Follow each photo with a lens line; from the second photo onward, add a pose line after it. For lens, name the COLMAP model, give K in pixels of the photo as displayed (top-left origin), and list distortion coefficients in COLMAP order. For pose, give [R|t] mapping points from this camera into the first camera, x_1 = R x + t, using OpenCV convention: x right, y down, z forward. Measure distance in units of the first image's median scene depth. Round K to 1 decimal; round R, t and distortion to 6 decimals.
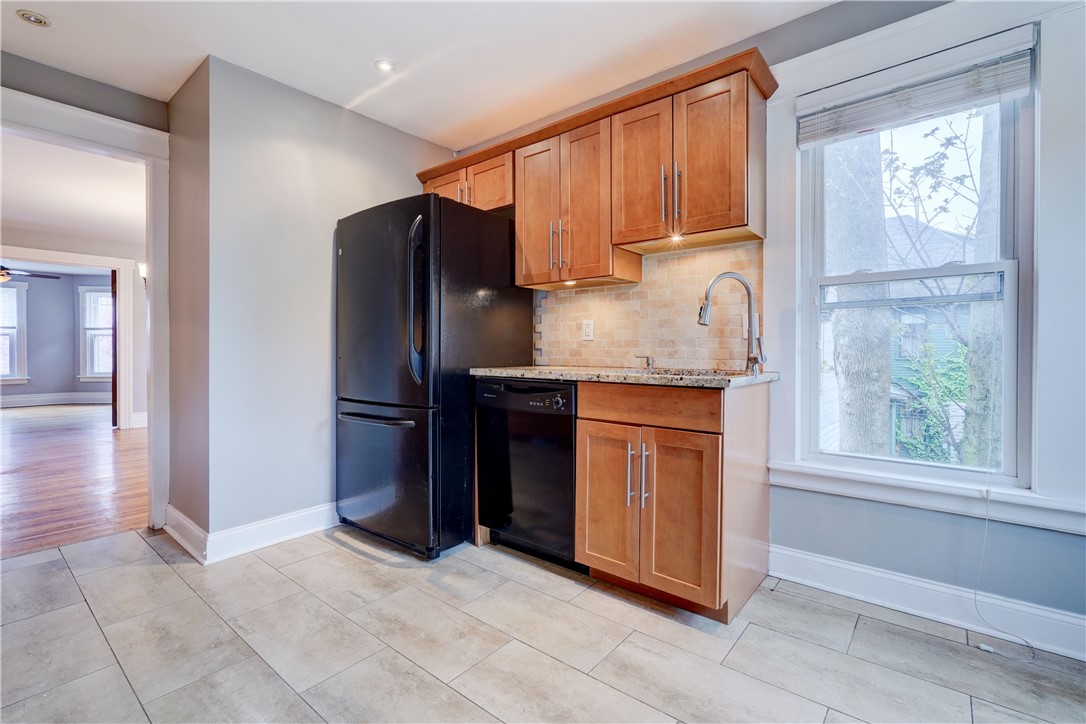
lens RADIAL K [[493.6, 0, 520.8], [0, 493.6, 349.5], [0, 0, 1]] dist [-0.017613, 0.007093]
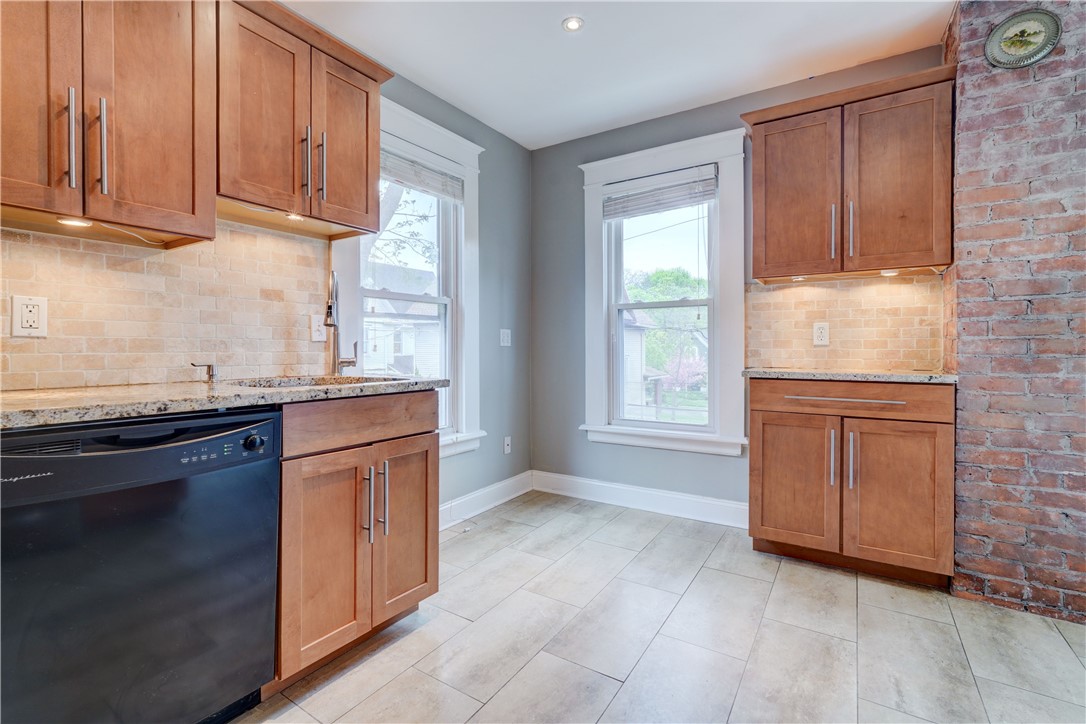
lens RADIAL K [[493.6, 0, 549.2], [0, 493.6, 350.9], [0, 0, 1]] dist [-0.017613, 0.007093]
pose [[-0.155260, -0.005180, 0.987860, -0.585199], [0.000182, 0.999986, 0.005272, -0.009247], [-0.987874, 0.000999, -0.155257, 0.754135]]
